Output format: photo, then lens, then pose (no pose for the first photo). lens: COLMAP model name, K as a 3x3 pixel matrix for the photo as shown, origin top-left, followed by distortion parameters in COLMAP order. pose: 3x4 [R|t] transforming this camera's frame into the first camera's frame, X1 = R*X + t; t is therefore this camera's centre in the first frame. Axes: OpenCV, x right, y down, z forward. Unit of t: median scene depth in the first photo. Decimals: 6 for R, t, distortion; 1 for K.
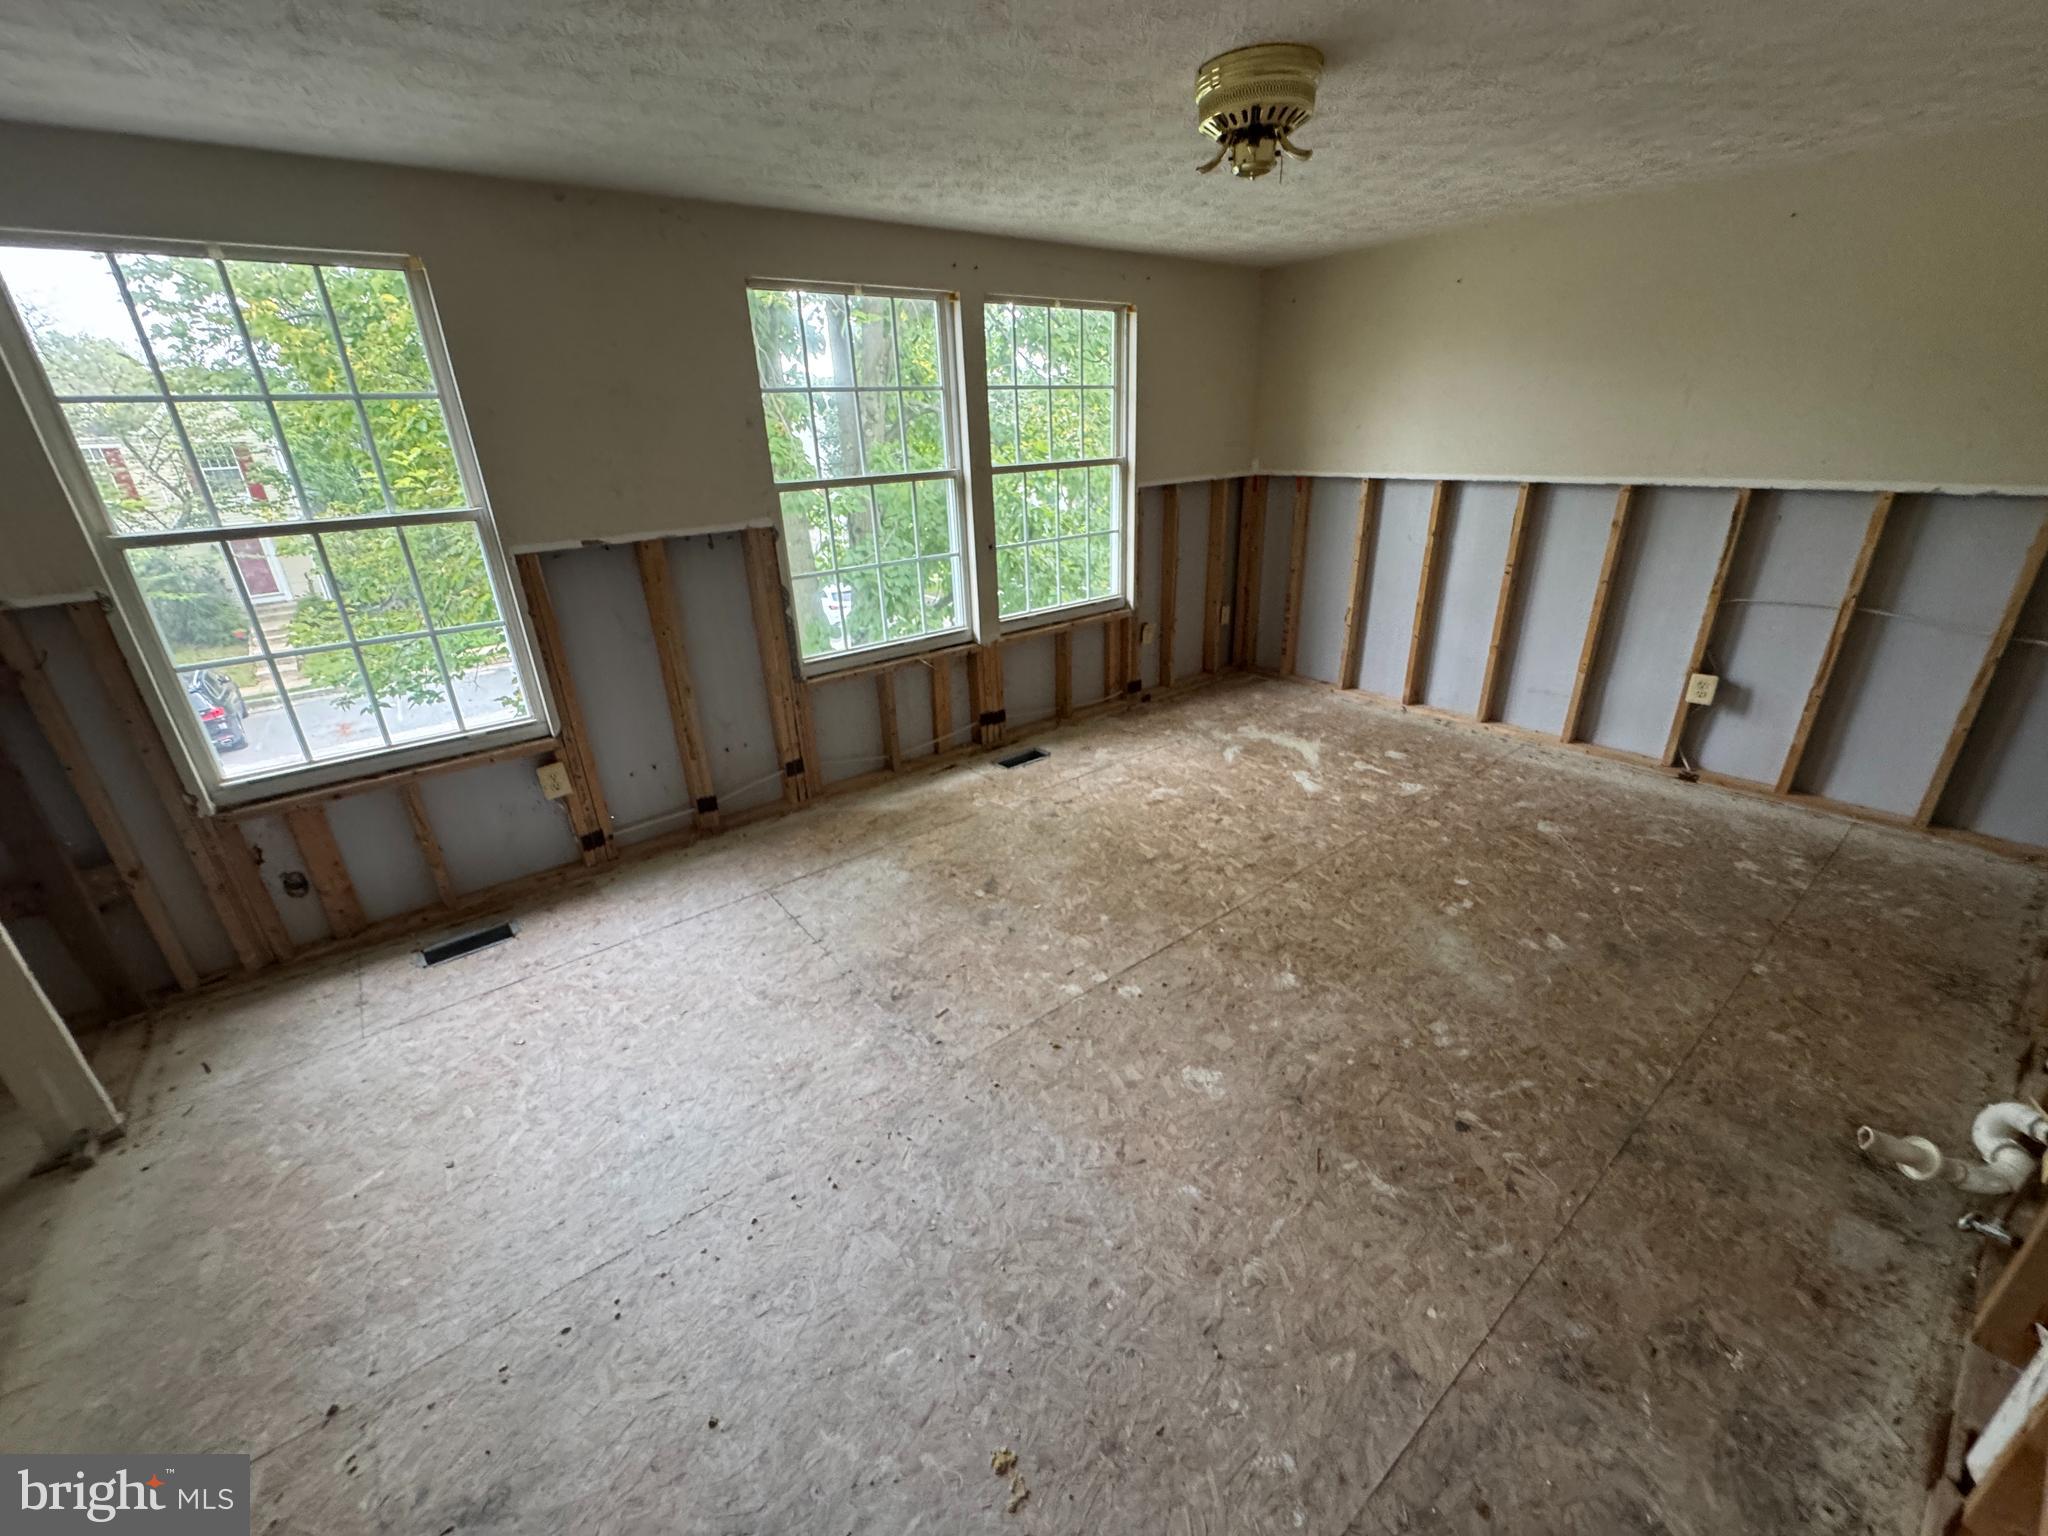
lens RADIAL K [[815.5, 0, 989.0], [0, 815.5, 756.8], [0, 0, 1]] dist [-0.000890, 0.000369]
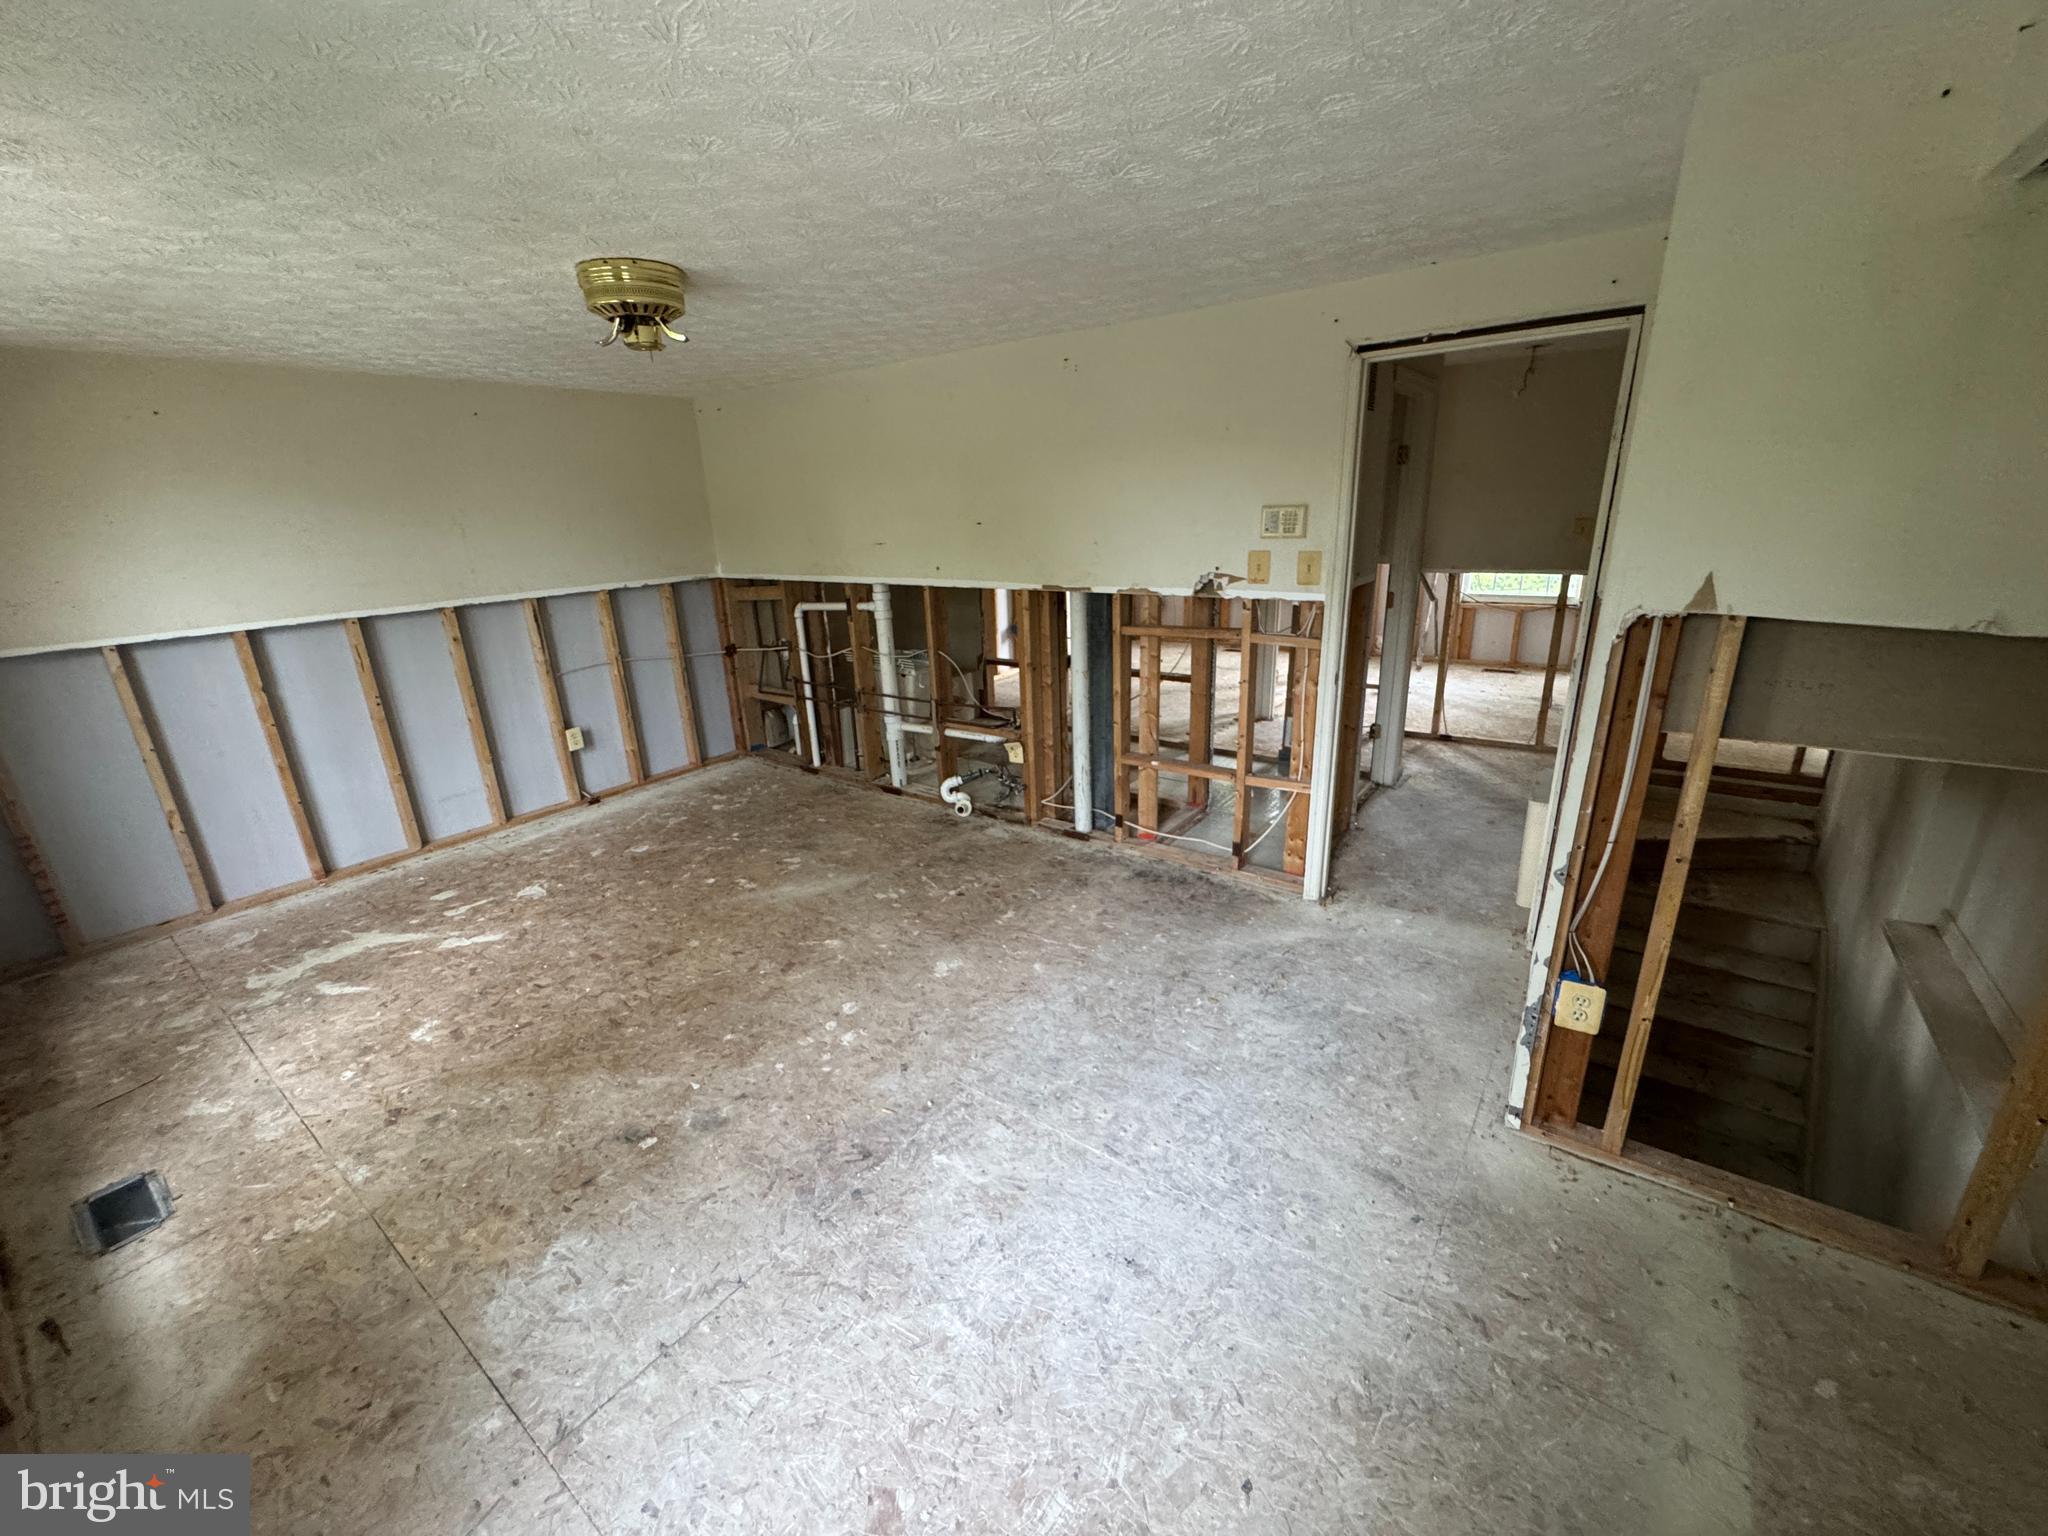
lens RADIAL K [[815.5, 0, 1038.2], [0, 815.5, 760.9], [0, 0, 1]] dist [-0.000890, 0.000369]
pose [[-0.279996, -0.246668, 0.927770, -0.593522], [0.412884, 0.841535, 0.348347, -0.199455], [-0.866677, 0.480597, -0.133781, 0.507662]]
